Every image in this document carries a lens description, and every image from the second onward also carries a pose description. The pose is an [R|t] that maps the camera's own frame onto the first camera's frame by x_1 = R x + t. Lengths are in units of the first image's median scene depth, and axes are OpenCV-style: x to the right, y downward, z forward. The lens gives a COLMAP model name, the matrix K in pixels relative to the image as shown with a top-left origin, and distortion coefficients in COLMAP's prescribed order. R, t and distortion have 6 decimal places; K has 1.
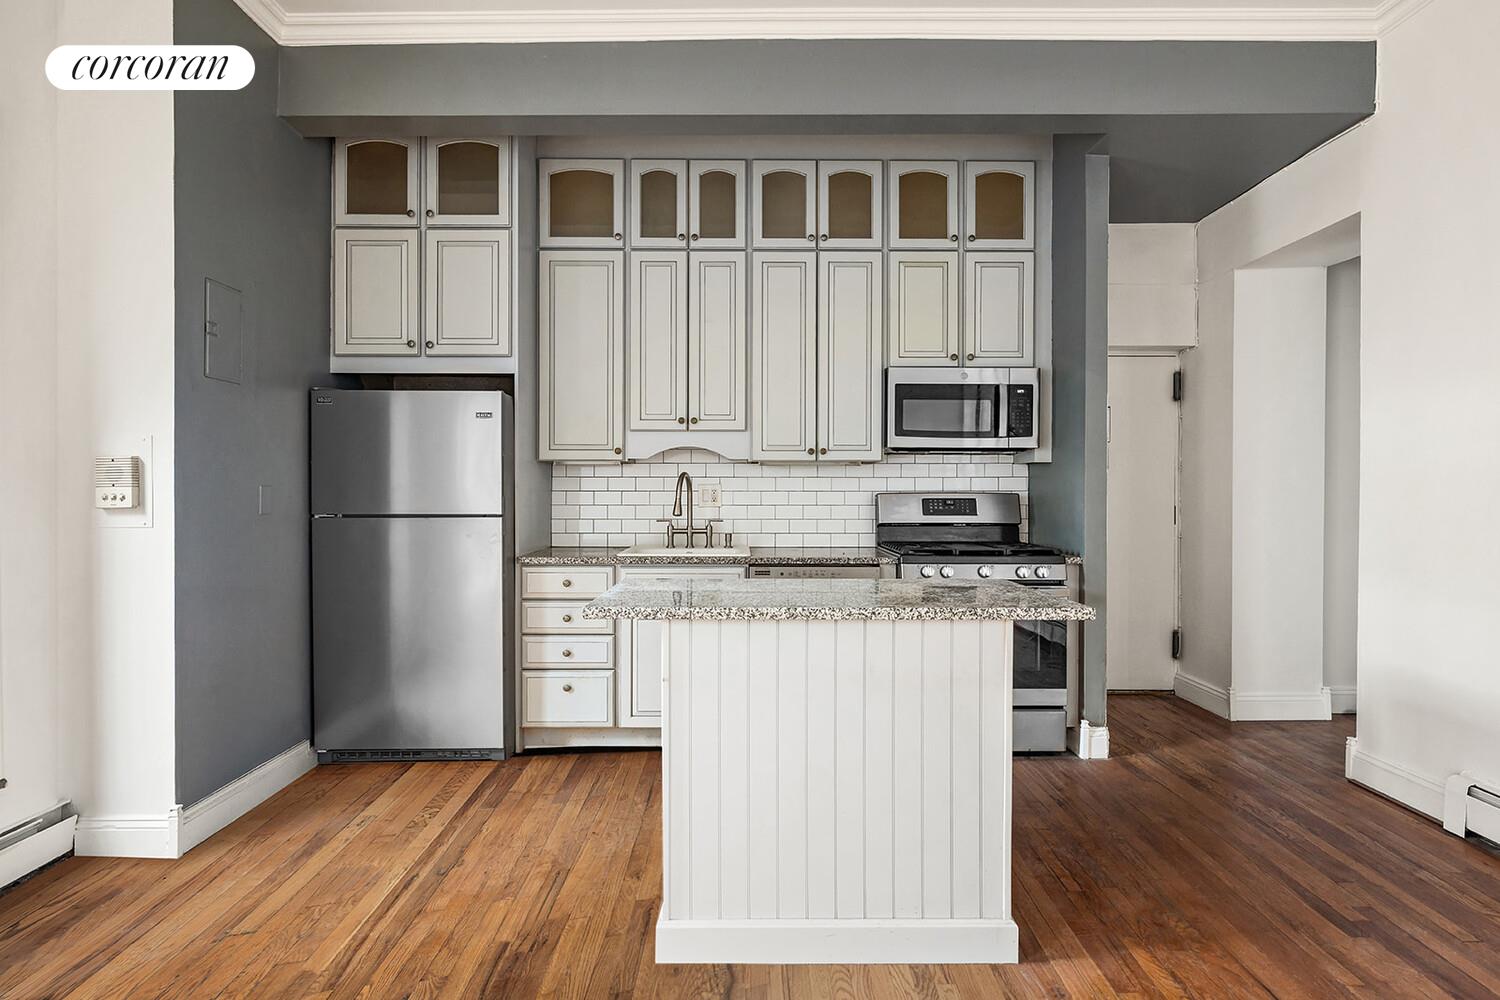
lens RADIAL K [[785.5, 0, 749.4], [0, 785.5, 492.7], [0, 0, 1]] dist [0.001755, 0.001190]
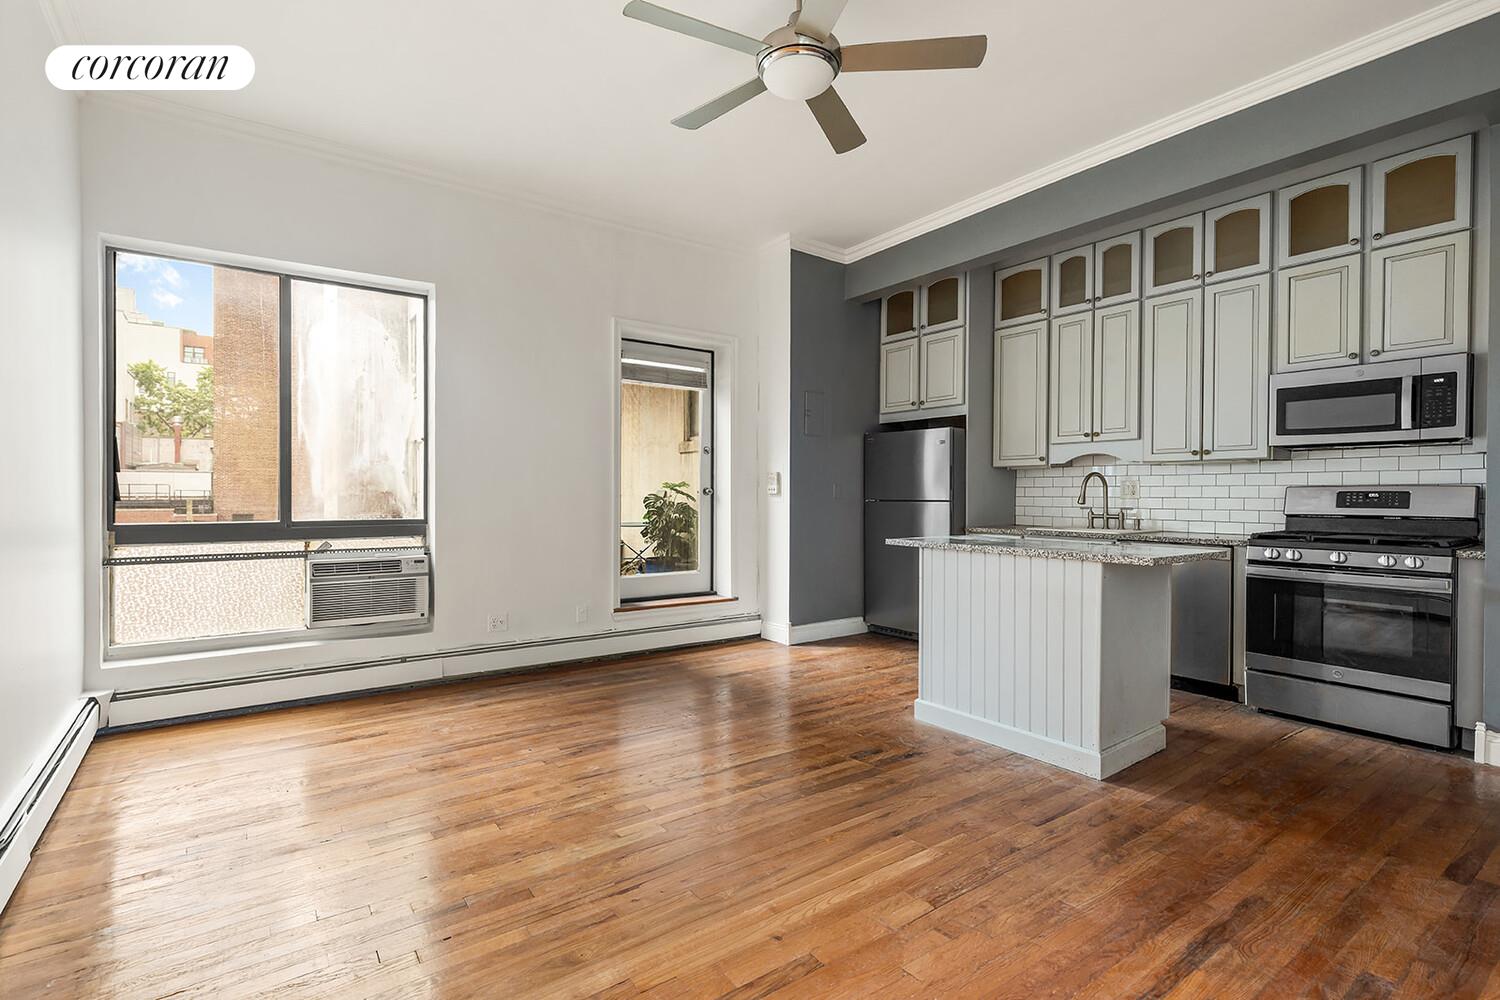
lens RADIAL K [[707.7, 0, 747.6], [0, 707.7, 500.3], [0, 0, 1]] dist [0.000172, -0.000313]
pose [[0.593289, 0.006755, -0.804961, 0.555437], [-0.002597, 0.999976, 0.006478, 0.016178], [0.804985, -0.001753, 0.593292, -0.213576]]
